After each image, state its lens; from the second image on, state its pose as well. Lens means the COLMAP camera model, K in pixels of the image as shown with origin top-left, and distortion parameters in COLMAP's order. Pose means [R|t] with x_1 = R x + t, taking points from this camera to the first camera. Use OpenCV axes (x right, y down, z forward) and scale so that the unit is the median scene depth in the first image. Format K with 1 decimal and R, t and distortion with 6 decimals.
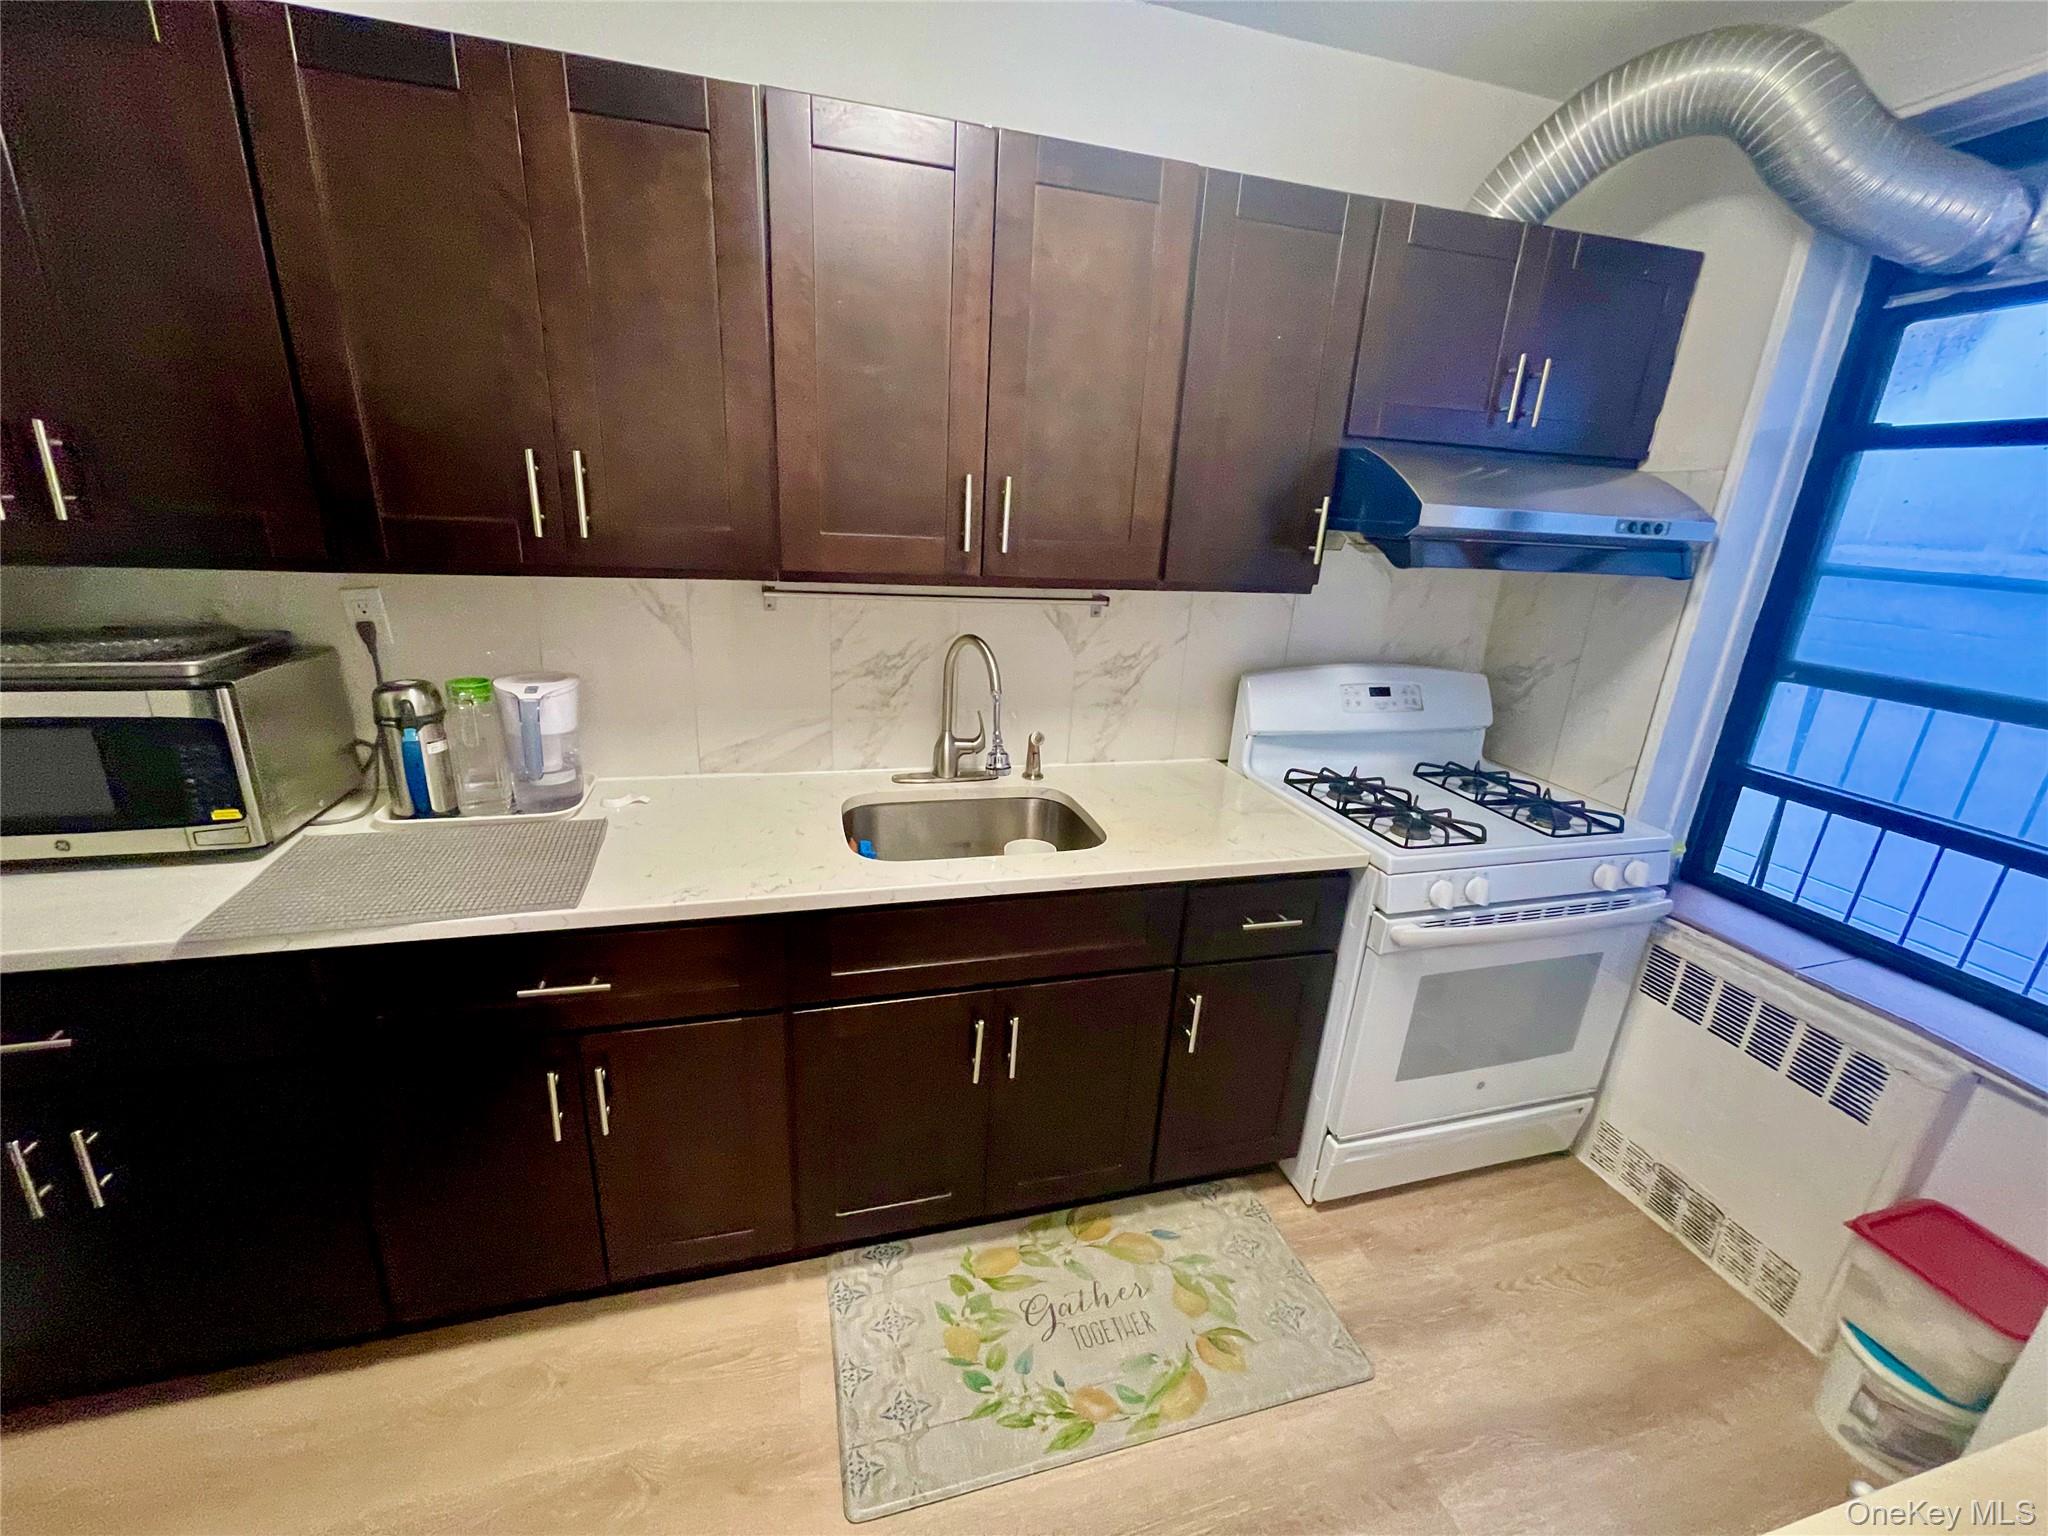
lens RADIAL K [[837.9, 0, 1014.2], [0, 837.9, 775.4], [0, 0, 1]] dist [0.001121, 0.000744]
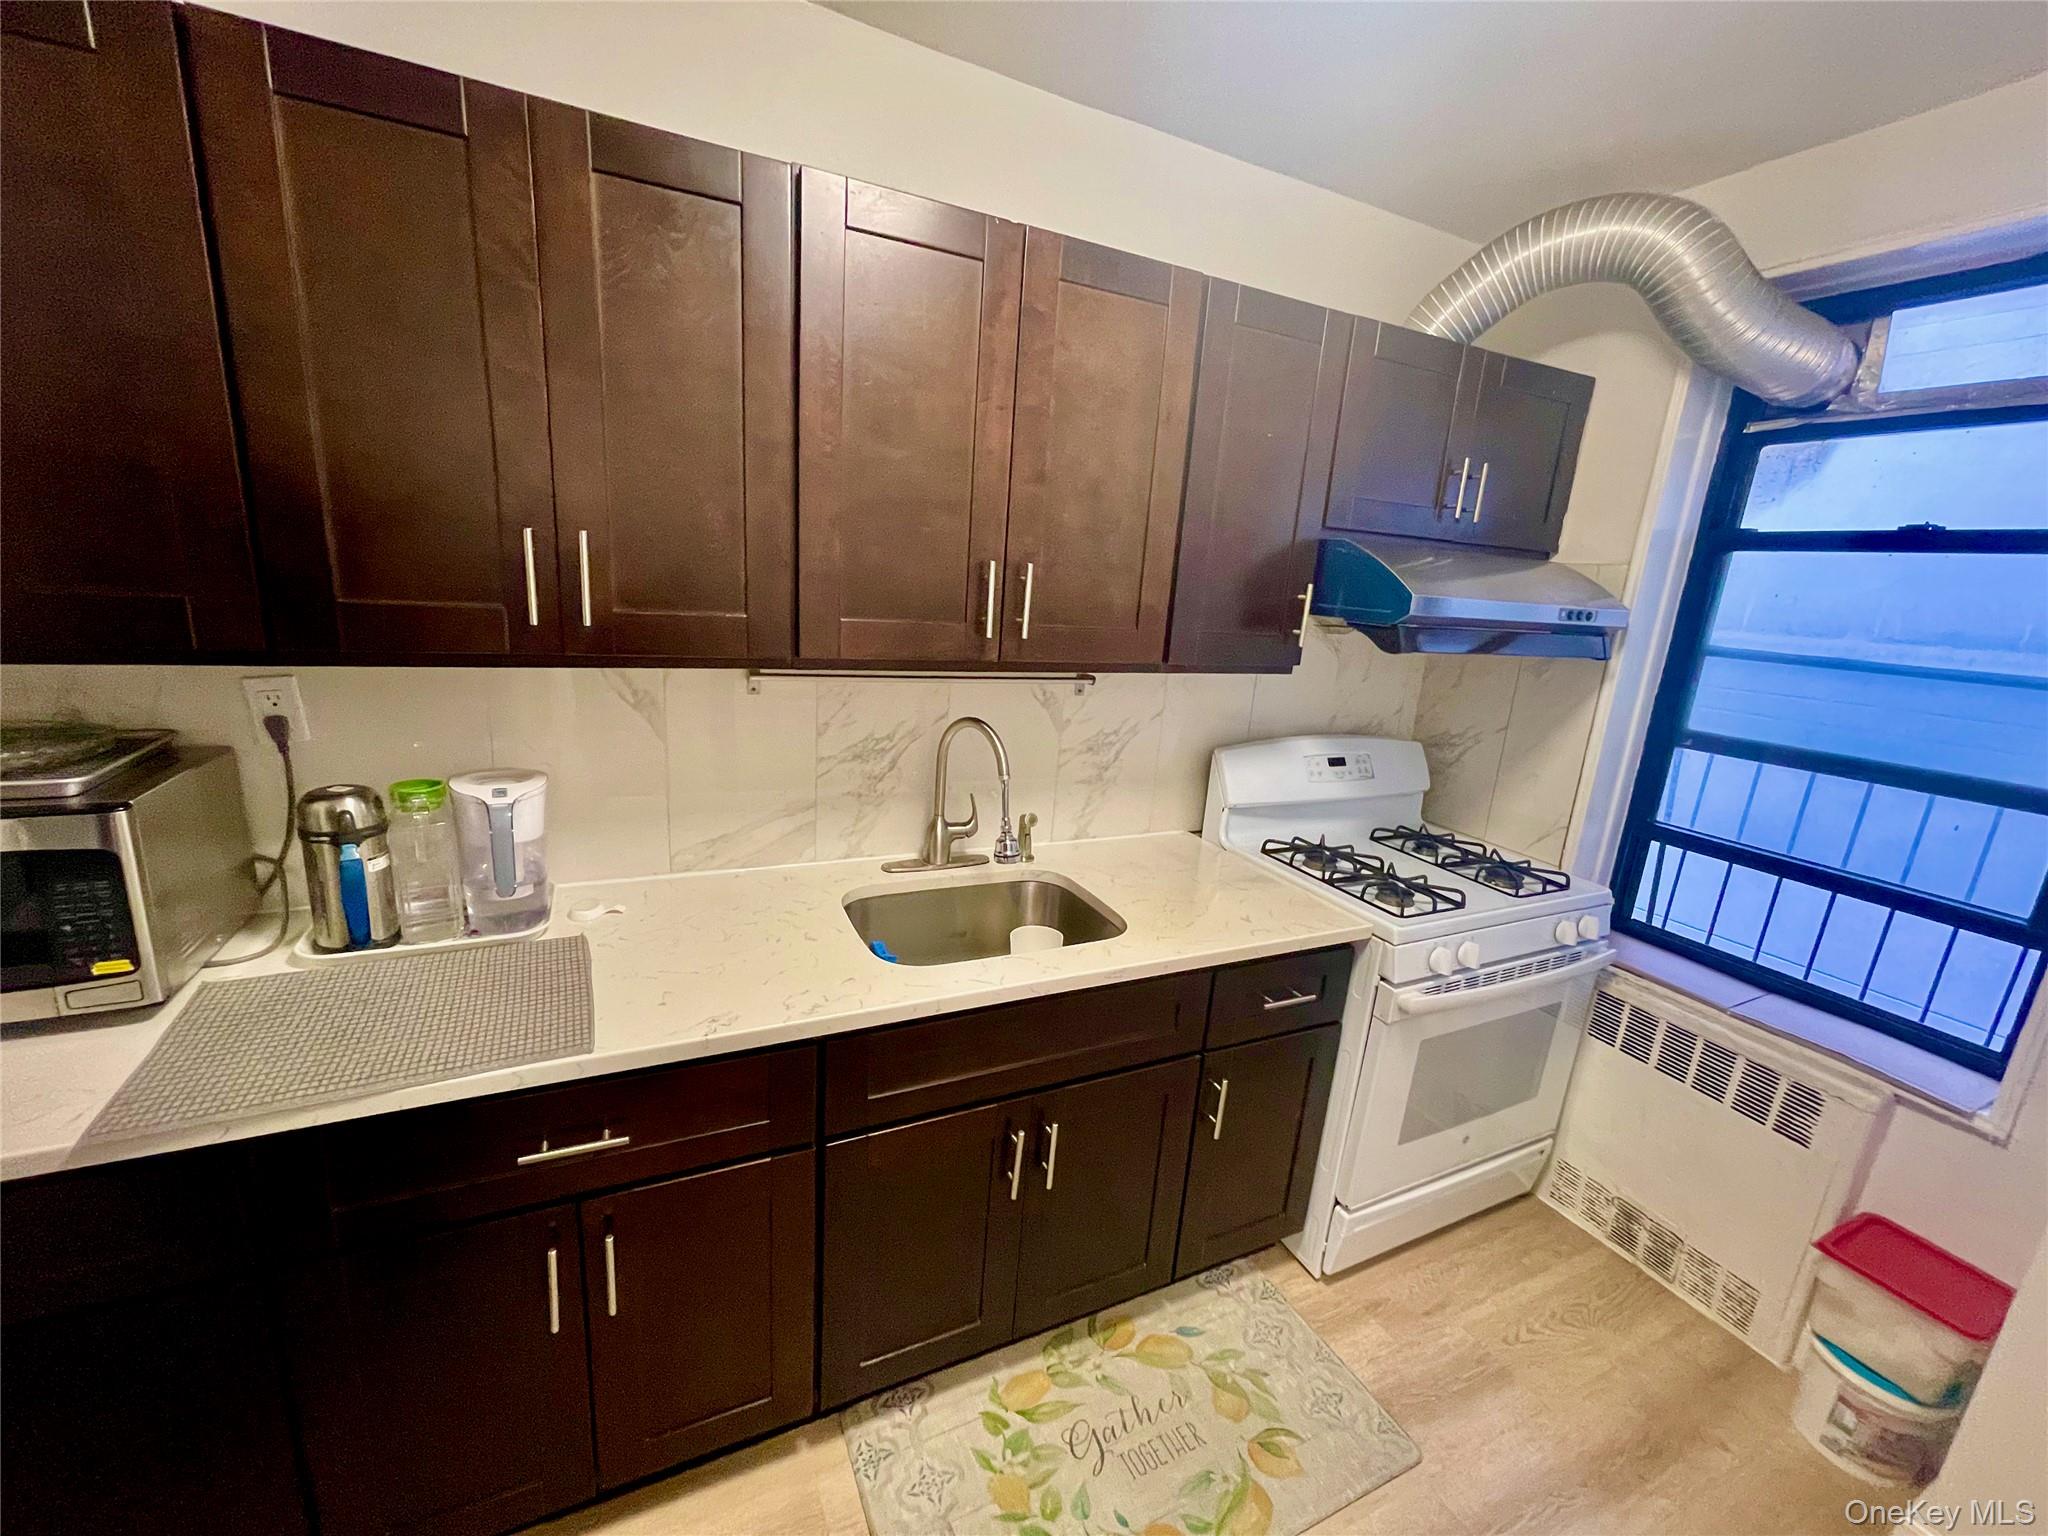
lens RADIAL K [[831.8, 0, 1014.4], [0, 831.8, 774.9], [0, 0, 1]] dist [0.001944, -0.000112]
pose [[0.985316, -0.025960, 0.168753, -0.178794], [0.036643, 0.997495, -0.060499, -0.044825], [-0.166760, 0.065794, 0.983800, 0.052469]]
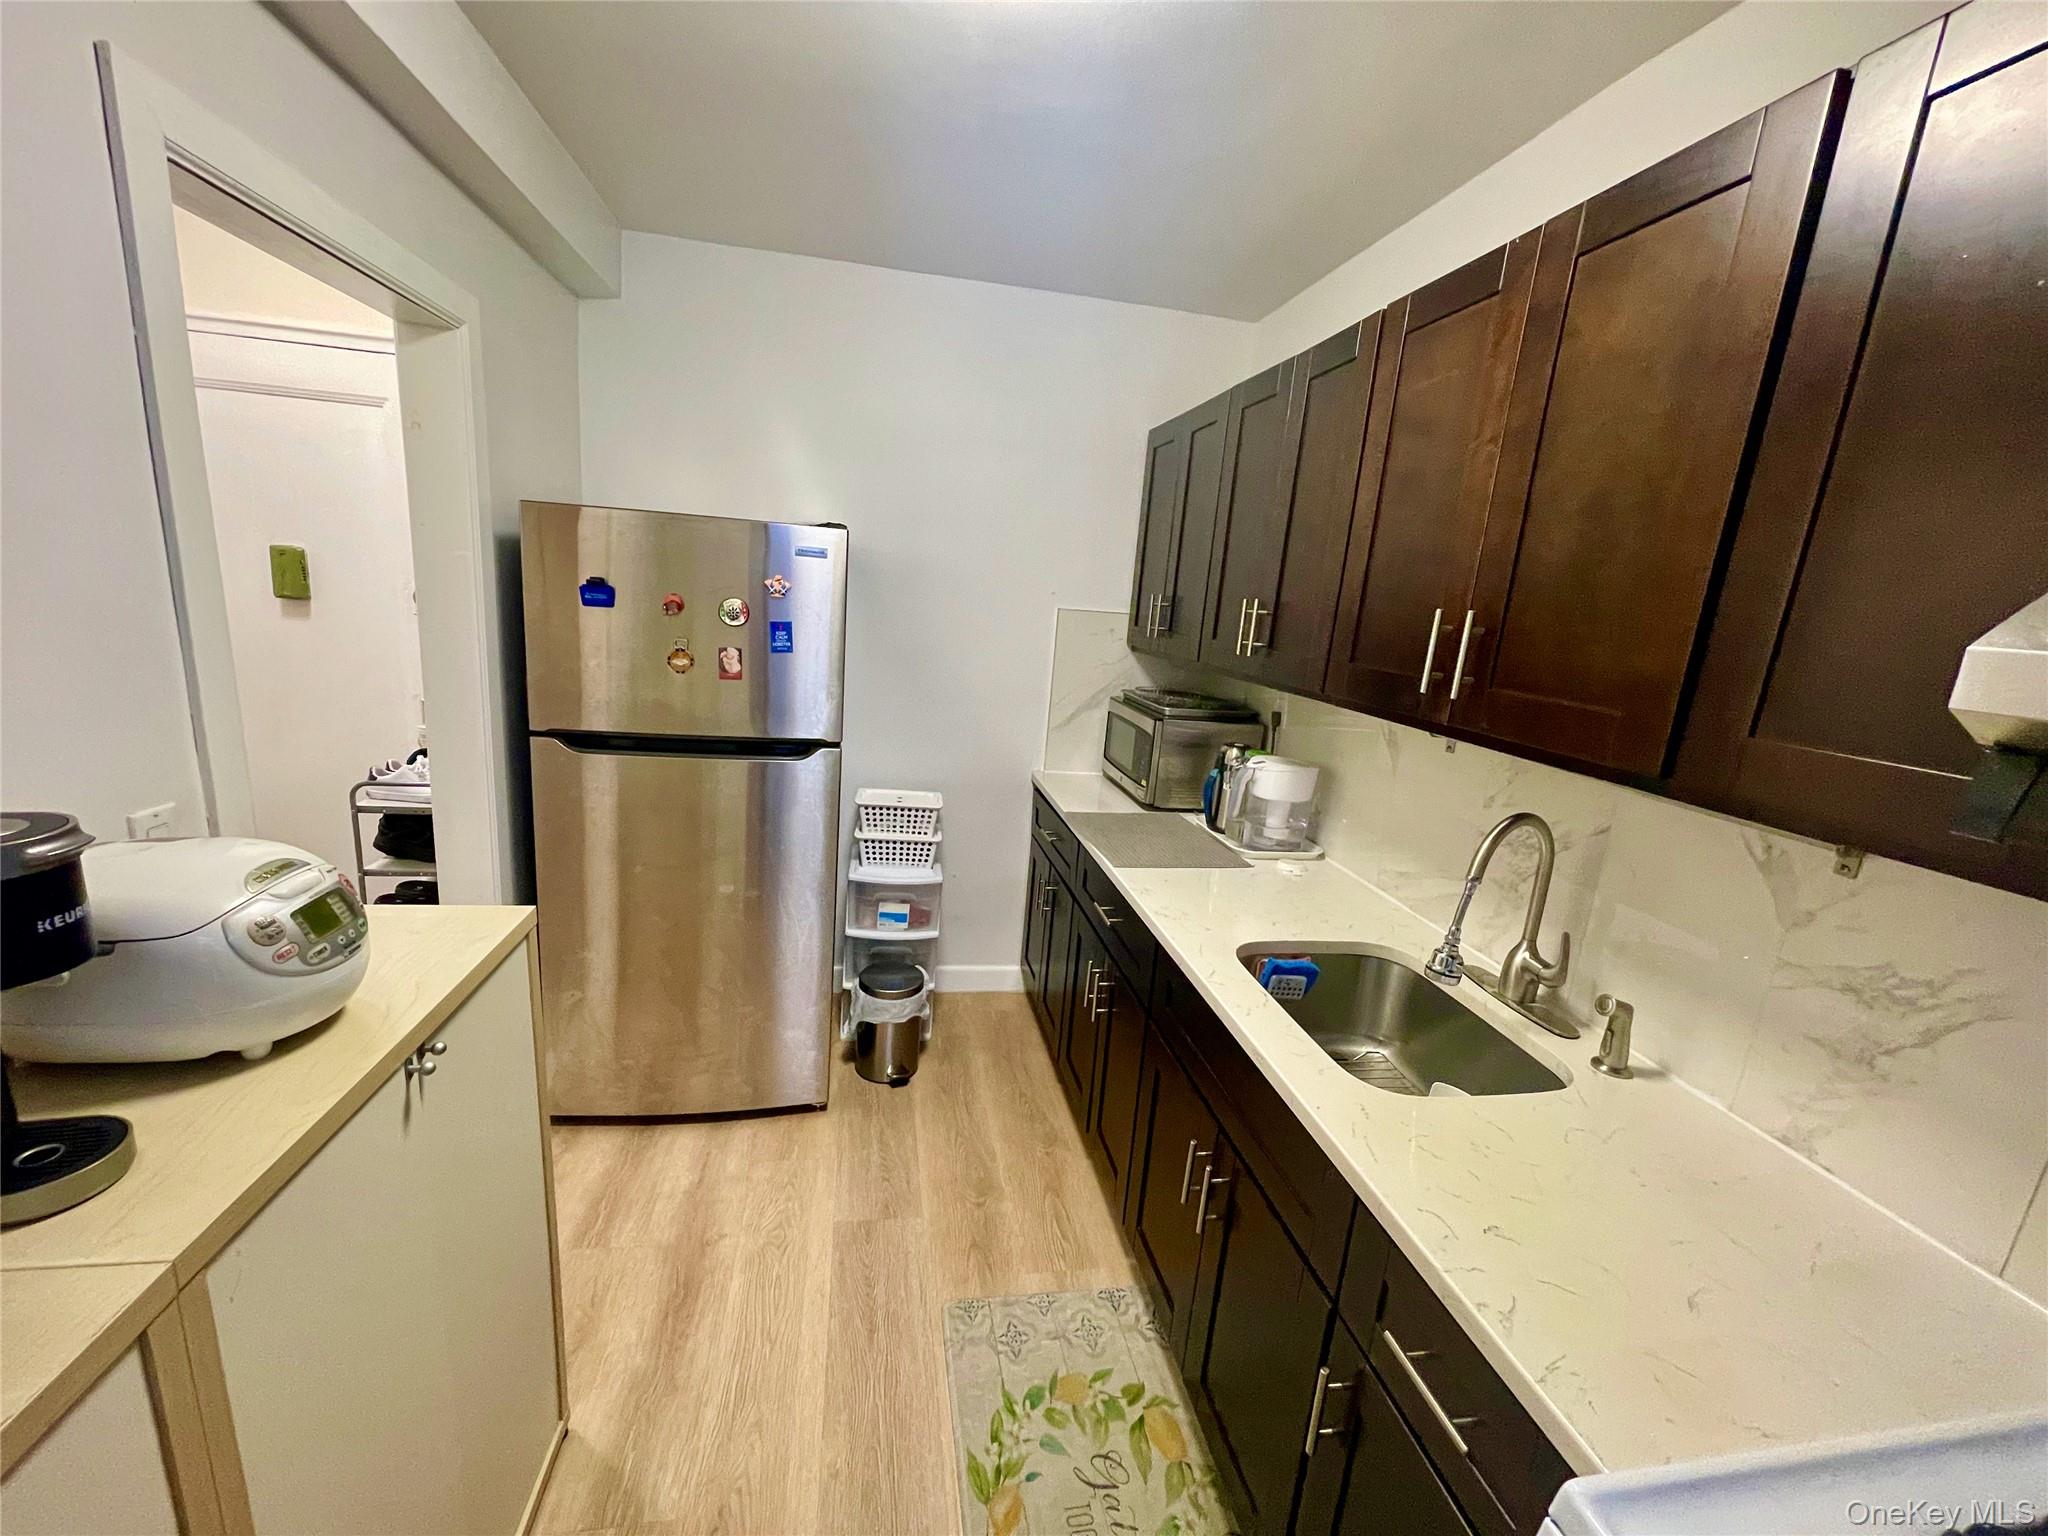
lens RADIAL K [[837.9, 0, 1014.2], [0, 837.9, 775.4], [0, 0, 1]] dist [0.001121, 0.000744]
pose [[-0.106830, 0.159108, -0.981464, 0.801345], [-0.384007, 0.903918, 0.188335, -0.176145], [0.917129, 0.397009, -0.035467, 0.624128]]
